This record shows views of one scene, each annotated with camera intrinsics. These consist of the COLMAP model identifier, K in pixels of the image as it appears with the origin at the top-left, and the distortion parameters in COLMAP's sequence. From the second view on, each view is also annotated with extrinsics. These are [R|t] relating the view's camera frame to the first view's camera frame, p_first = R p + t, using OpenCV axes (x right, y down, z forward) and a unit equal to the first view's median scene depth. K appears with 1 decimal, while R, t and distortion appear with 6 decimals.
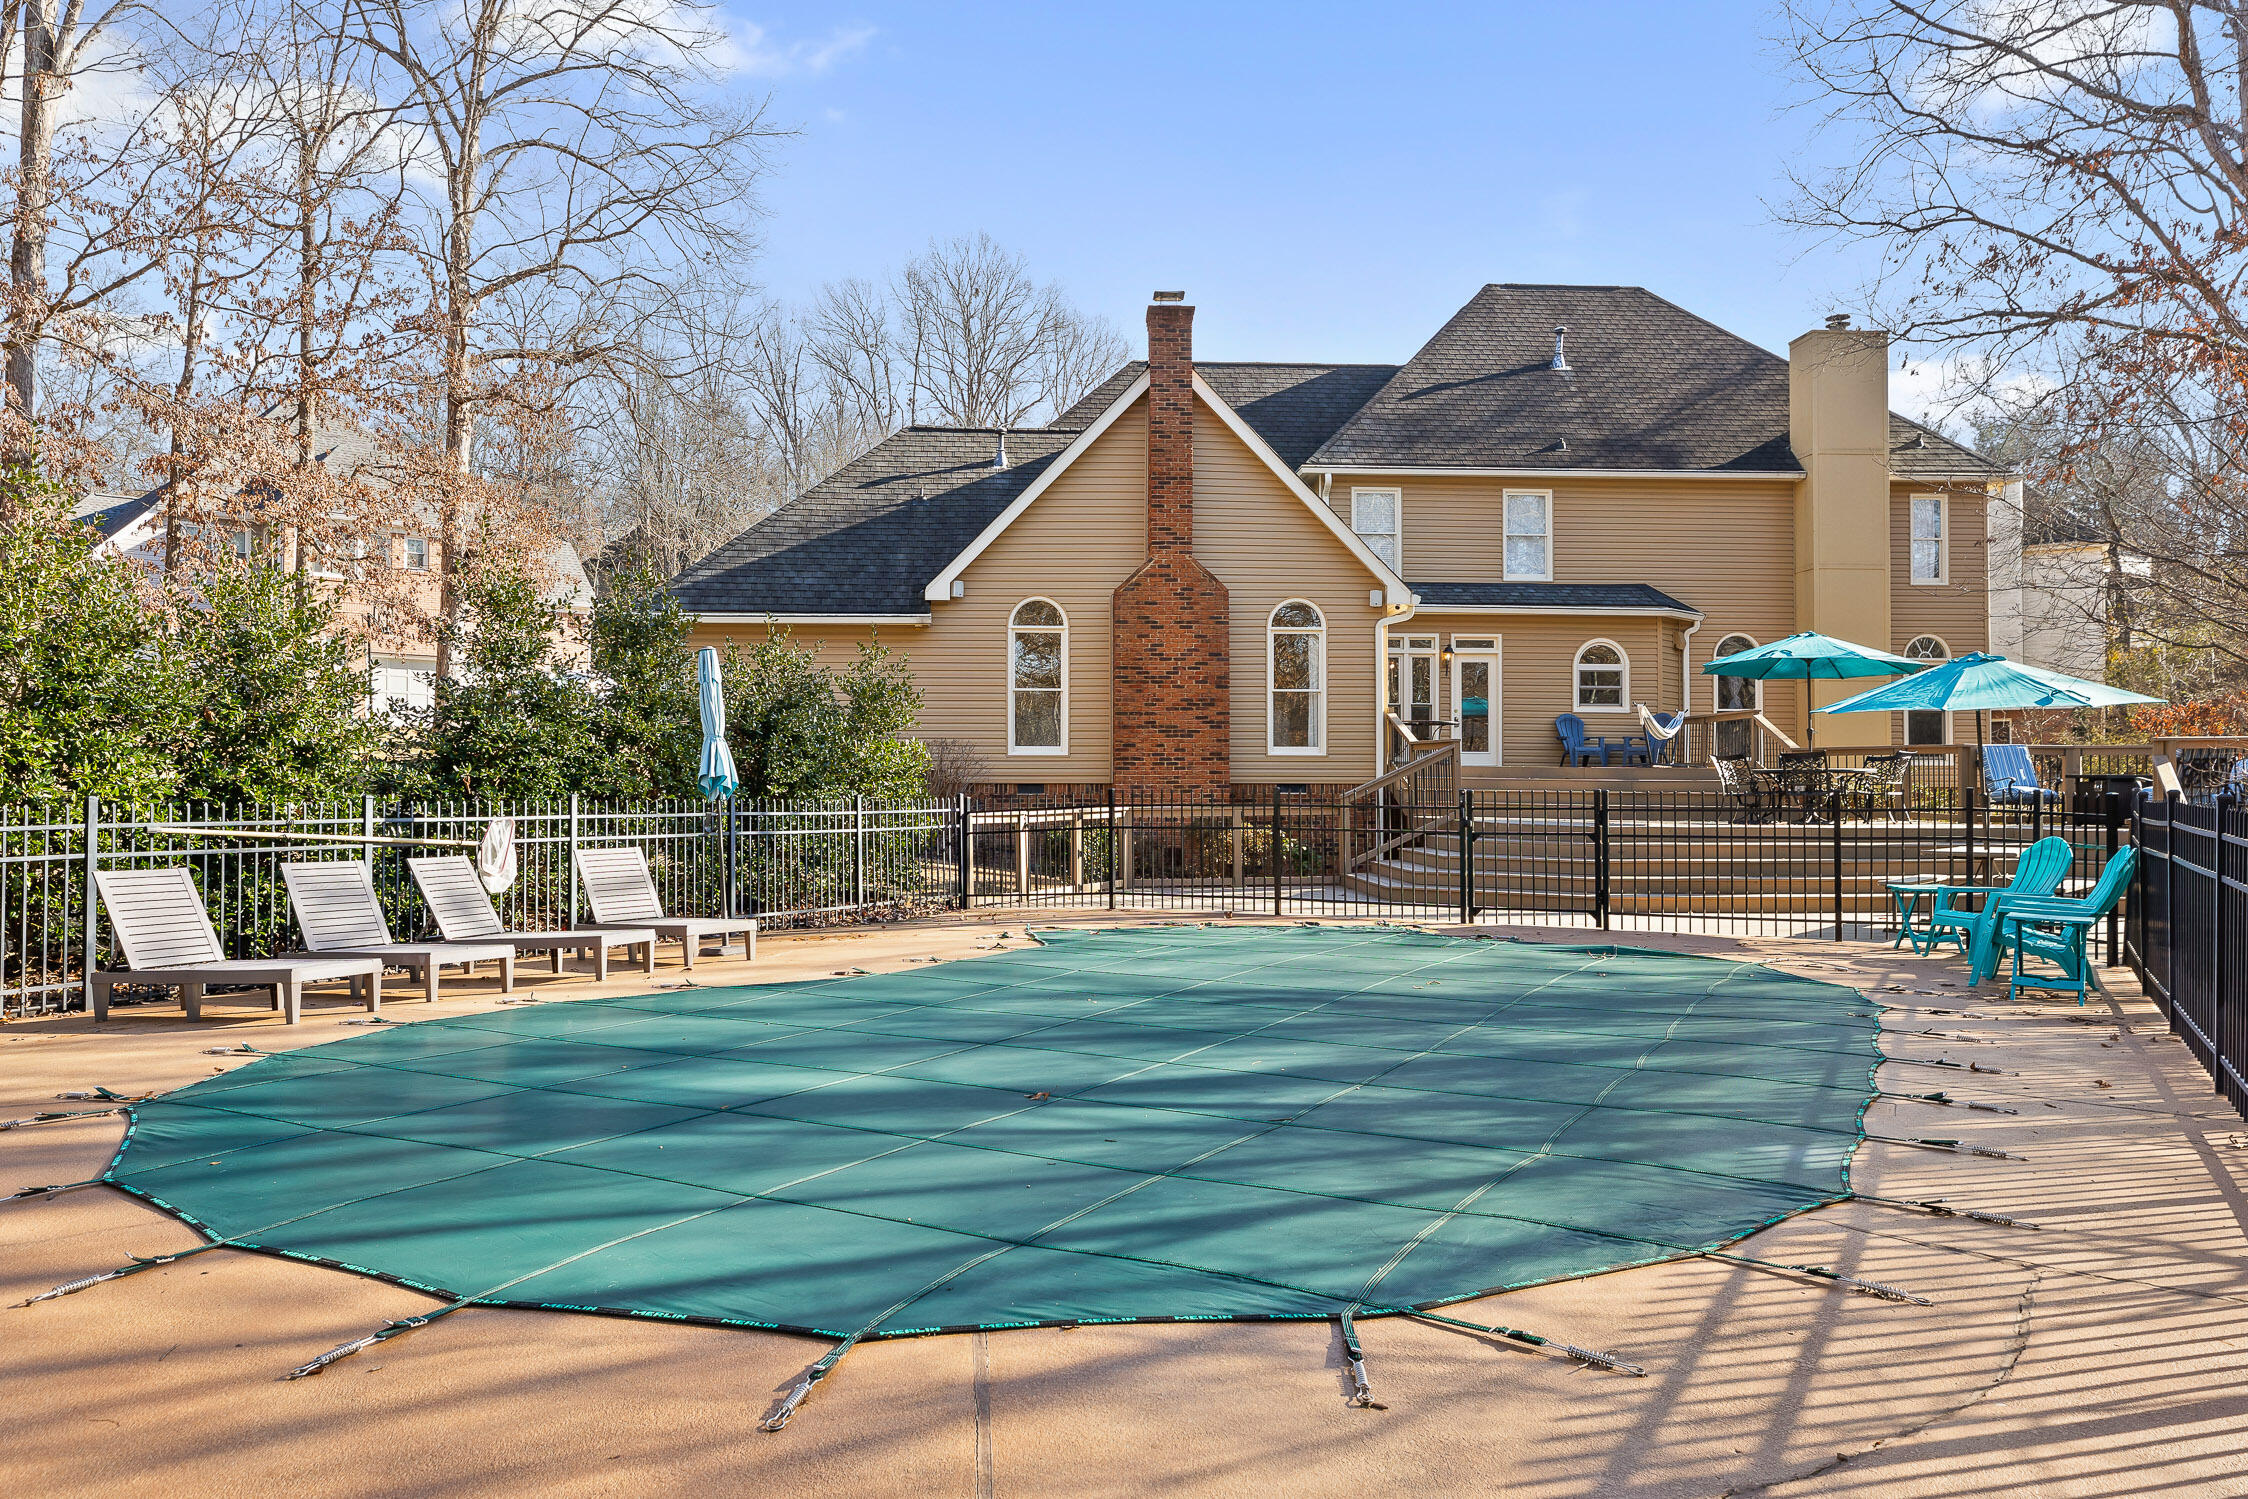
lens RADIAL K [[1546.5, 0, 1121.1], [0, 1546.5, 755.9], [0, 0, 1]] dist [0.002317, 0.000230]
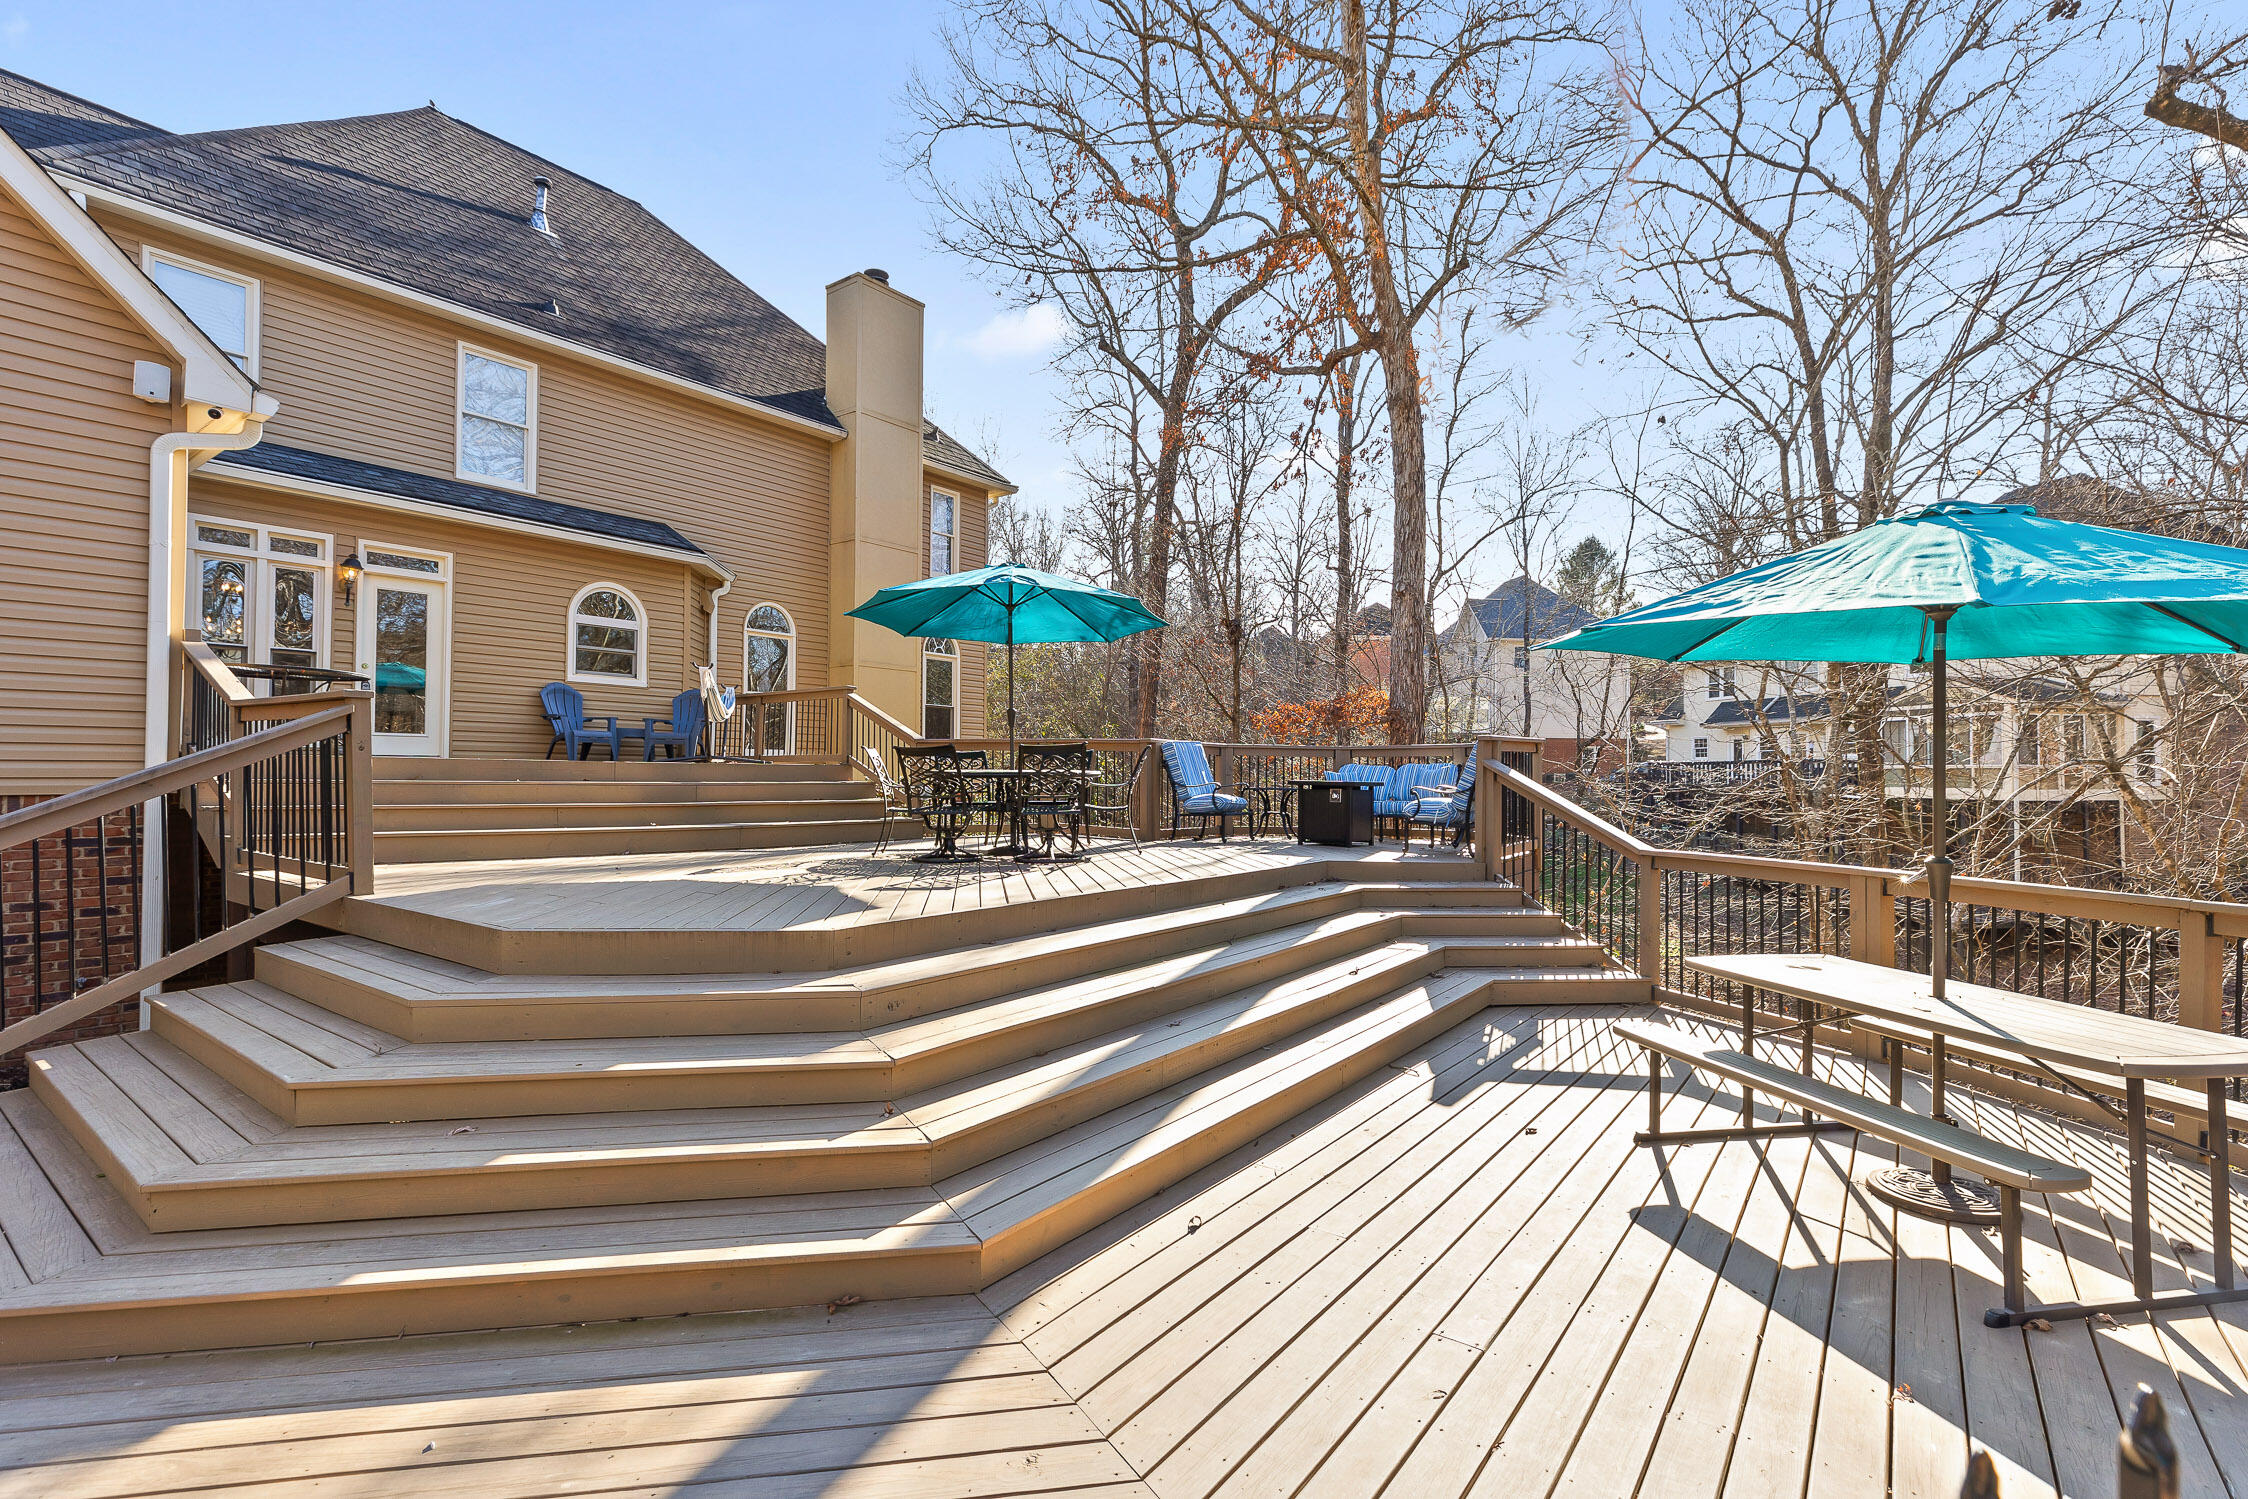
lens RADIAL K [[1022.1, 0, 1116.2], [0, 1022.1, 759.8], [0, 0, 1]] dist [-0.002771, 0.000035]
pose [[0.662940, 0.012591, 0.748567, 0.110941], [-0.020760, 0.999783, 0.001568, 0.001458], [-0.748385, -0.016580, 0.663057, 0.505247]]
